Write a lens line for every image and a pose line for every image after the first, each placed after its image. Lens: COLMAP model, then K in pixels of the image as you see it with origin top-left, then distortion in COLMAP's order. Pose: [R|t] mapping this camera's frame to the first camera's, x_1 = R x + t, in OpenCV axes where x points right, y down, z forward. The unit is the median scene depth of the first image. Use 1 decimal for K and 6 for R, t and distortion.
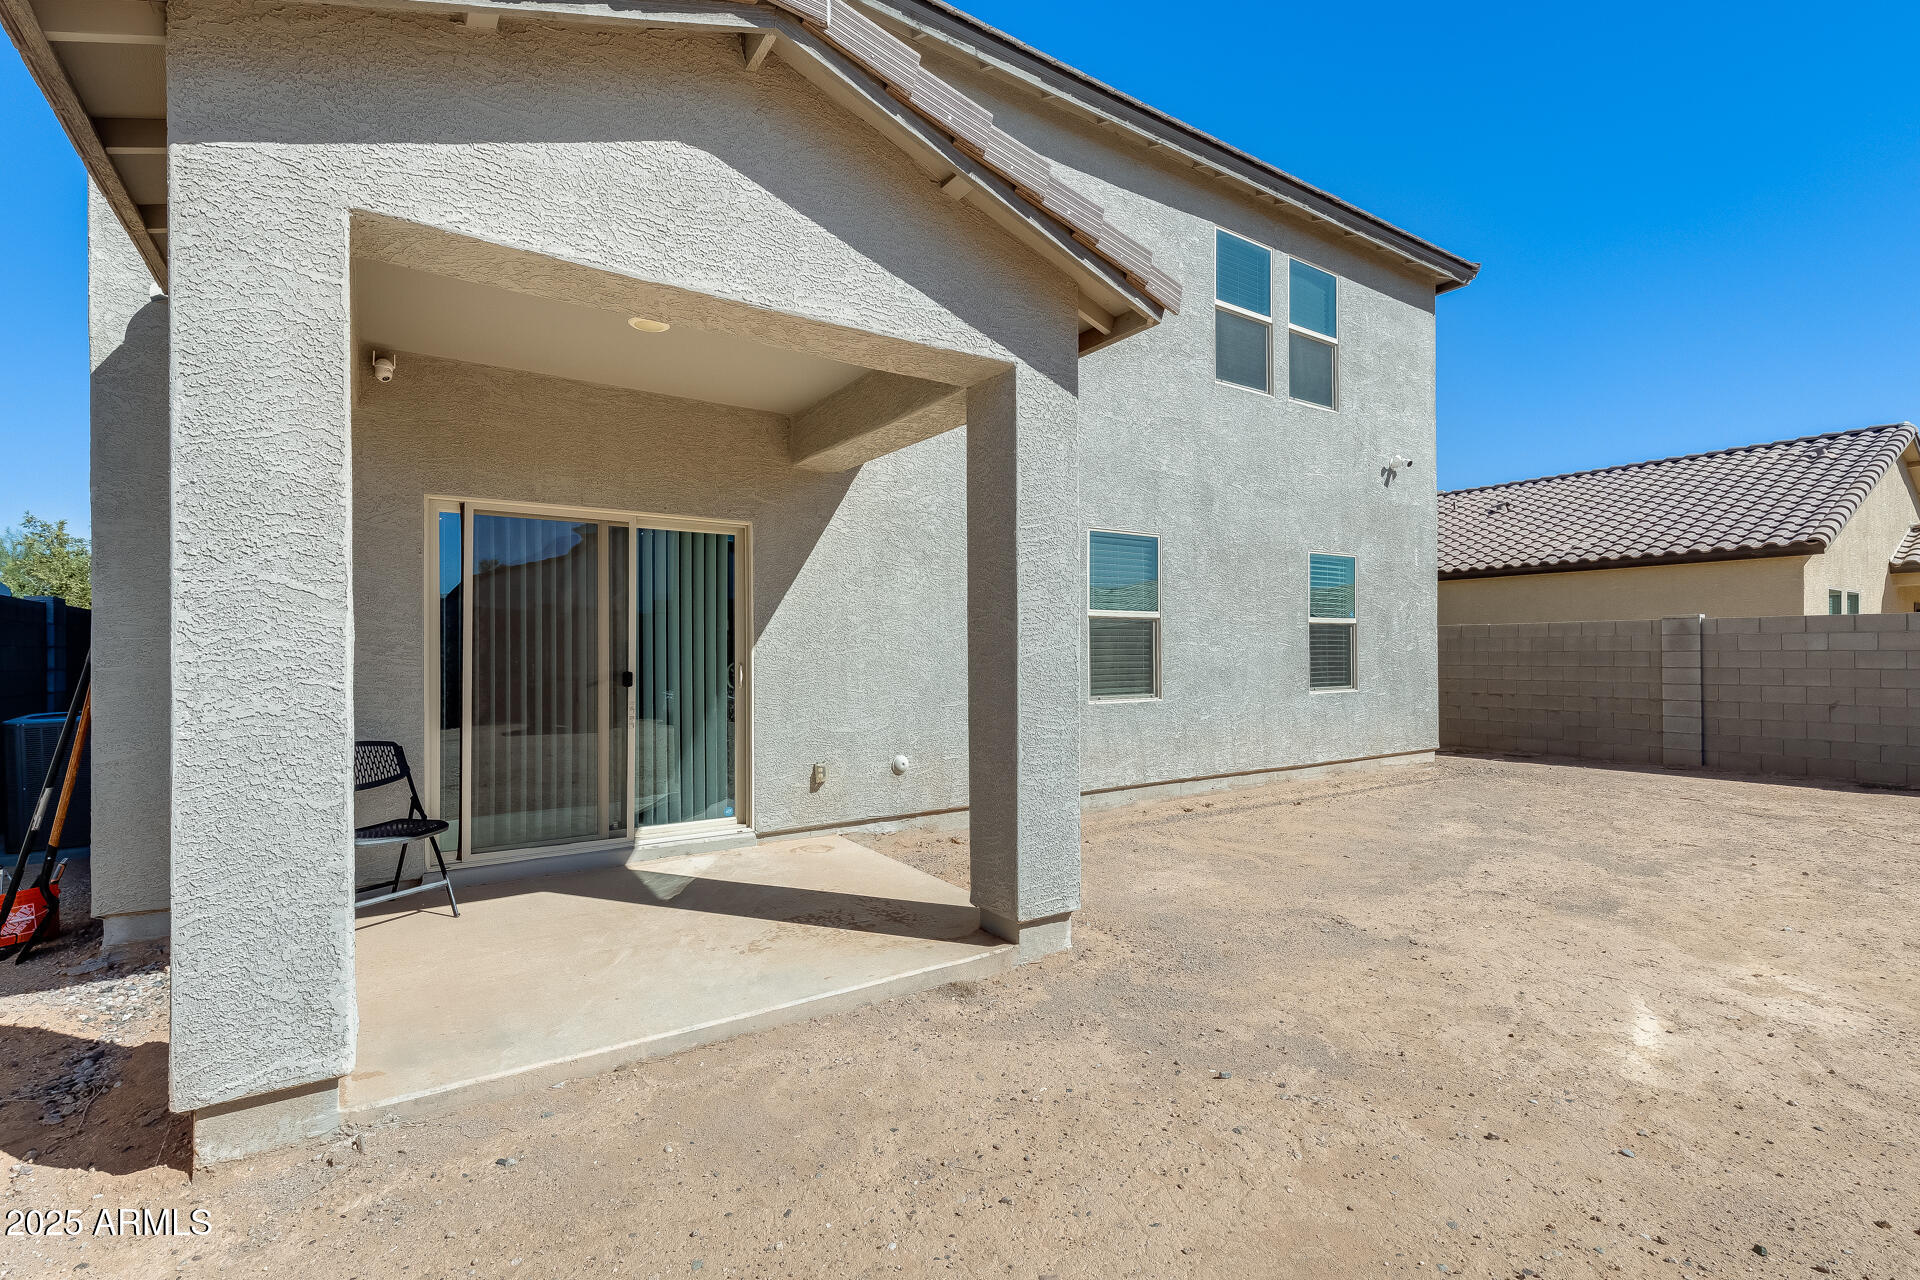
lens RADIAL K [[875.3, 0, 960.5], [0, 875.3, 644.9], [0, 0, 1]] dist [0.015972, 0.000087]
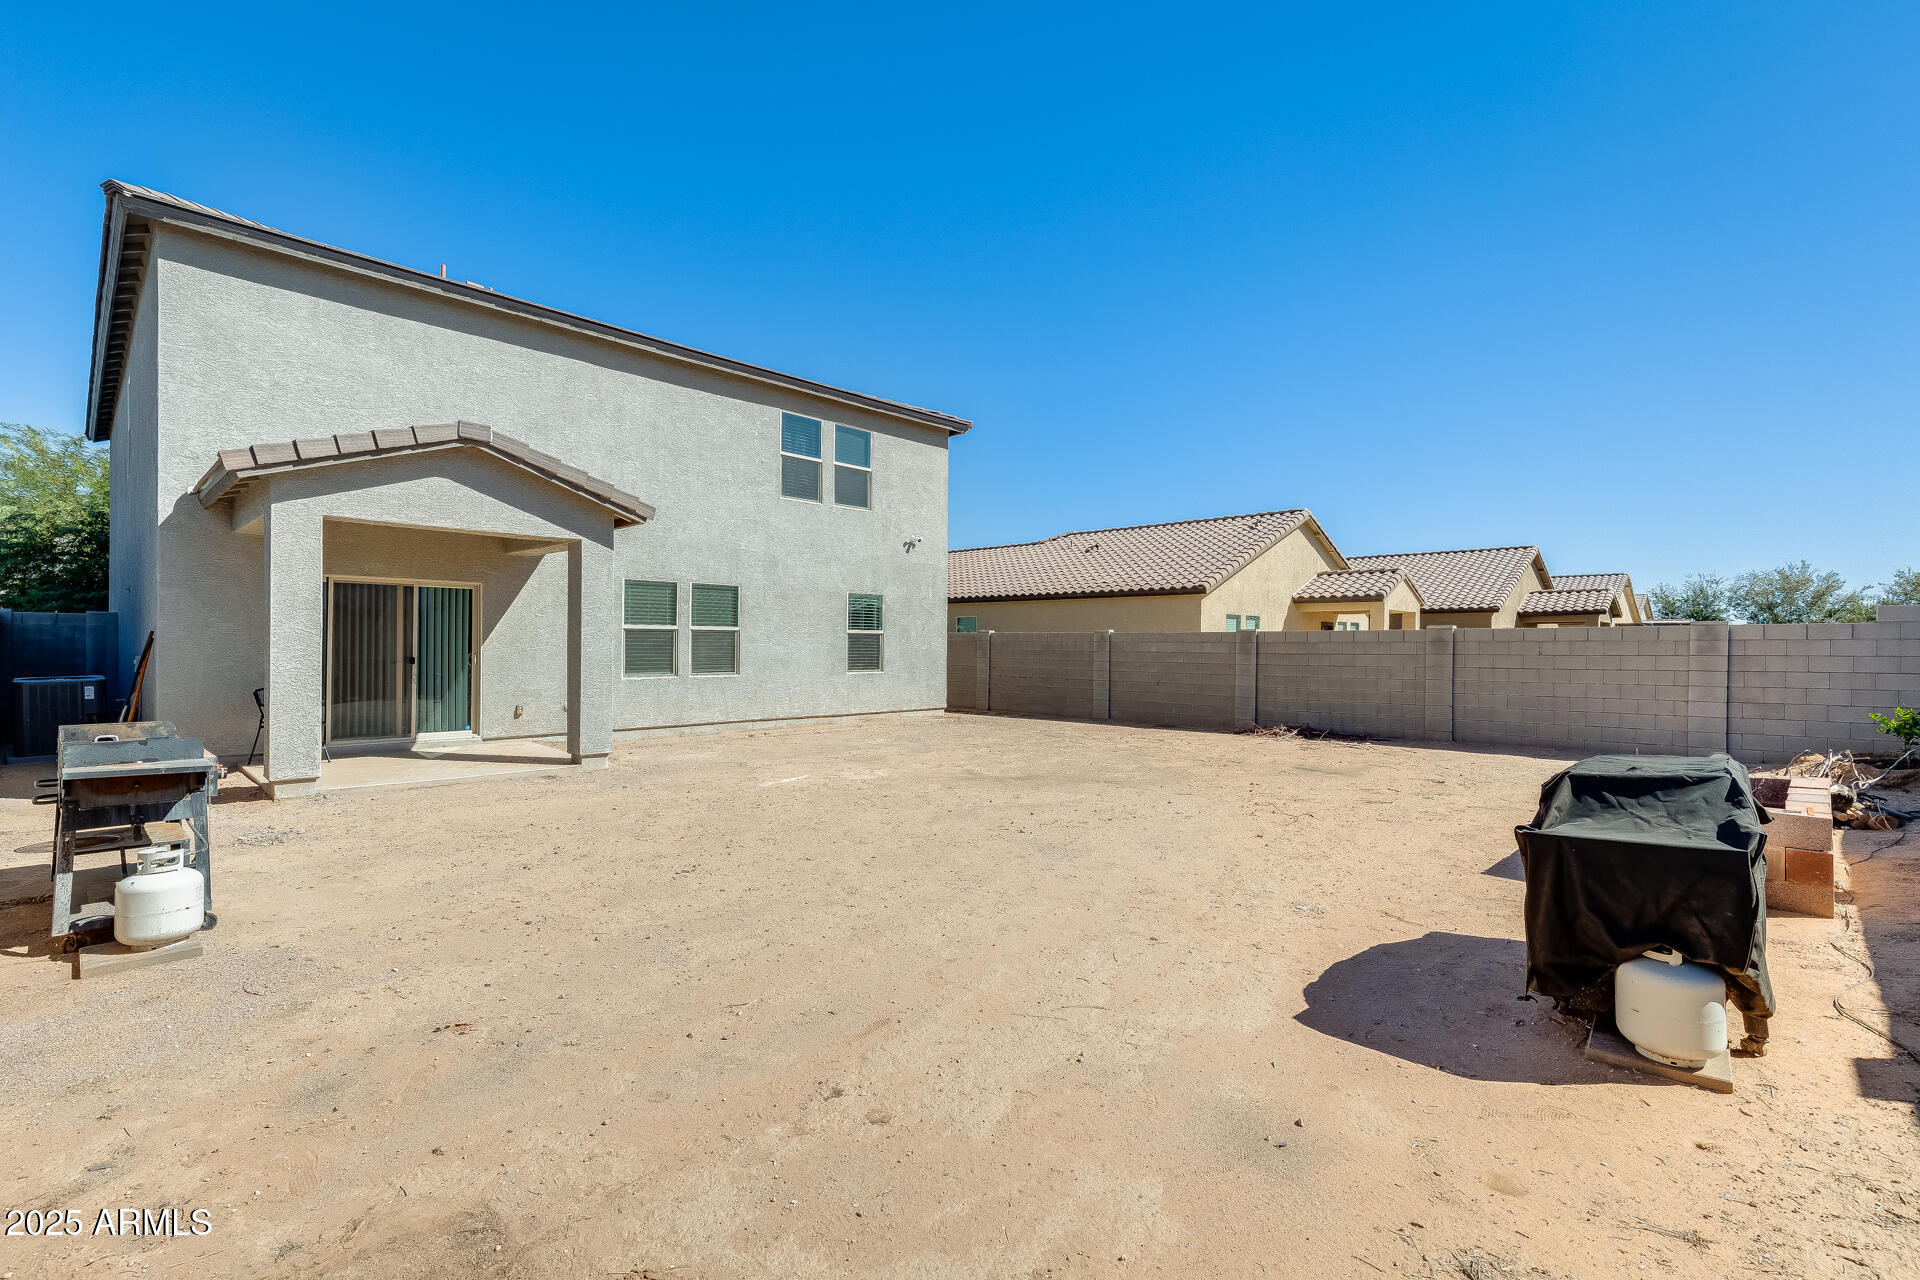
lens RADIAL K [[875.3, 0, 960.7], [0, 875.3, 643.9], [0, 0, 1]] dist [0.015972, 0.000087]
pose [[0.979758, 0.013890, 0.199701, 0.288774], [-0.015864, 0.999840, 0.008290, -0.023020], [-0.199554, -0.011290, 0.979822, -0.790313]]
